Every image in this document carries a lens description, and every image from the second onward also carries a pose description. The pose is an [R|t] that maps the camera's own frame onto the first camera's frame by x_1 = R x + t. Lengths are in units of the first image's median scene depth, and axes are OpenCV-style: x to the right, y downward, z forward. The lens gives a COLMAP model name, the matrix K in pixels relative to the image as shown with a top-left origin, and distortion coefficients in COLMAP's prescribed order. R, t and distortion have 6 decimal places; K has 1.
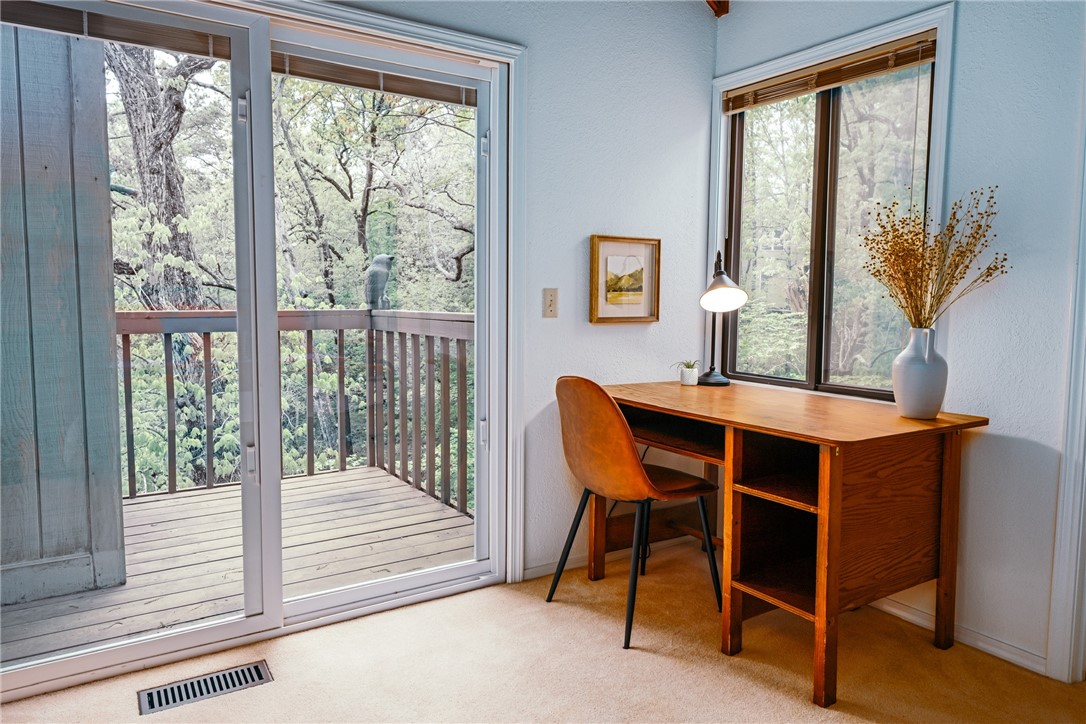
lens RADIAL K [[716.8, 0, 541.7], [0, 716.8, 361.3], [0, 0, 1]] dist [0.003415, 0.000563]
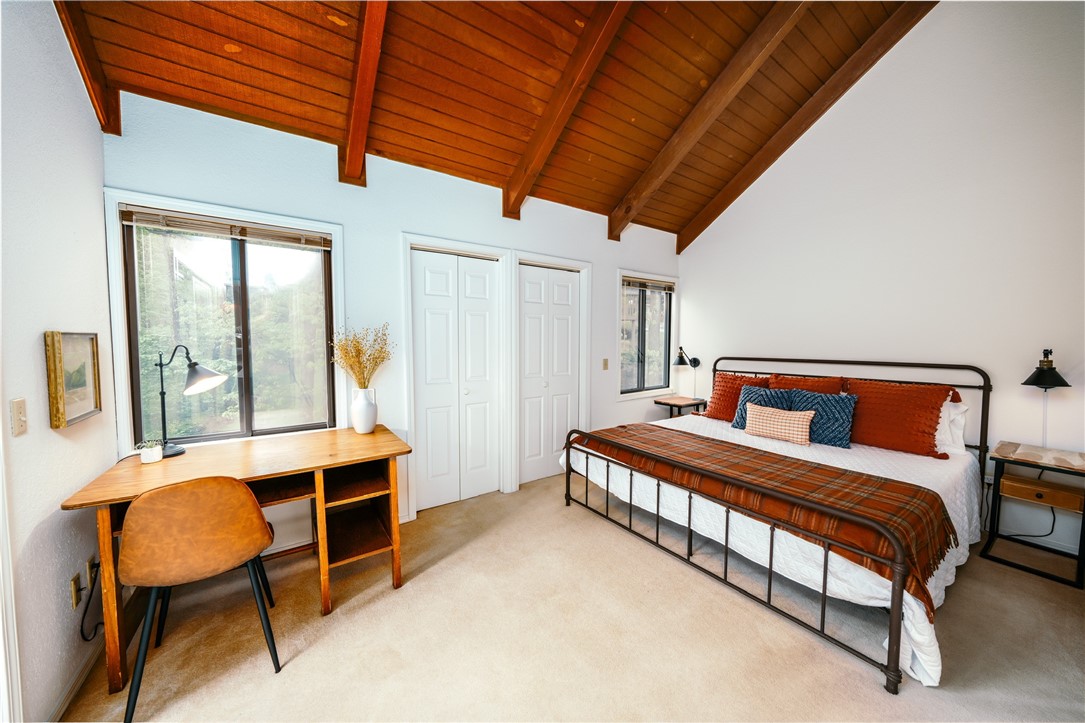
lens RADIAL K [[374.9, 0, 541.5], [0, 374.9, 357.7], [0, 0, 1]] dist [-0.003394, -0.000080]
pose [[-0.034399, -0.062215, 0.997470, -0.428886], [0.081144, 0.994592, 0.064833, -0.127997], [-0.996109, 0.083169, -0.029164, 0.411932]]
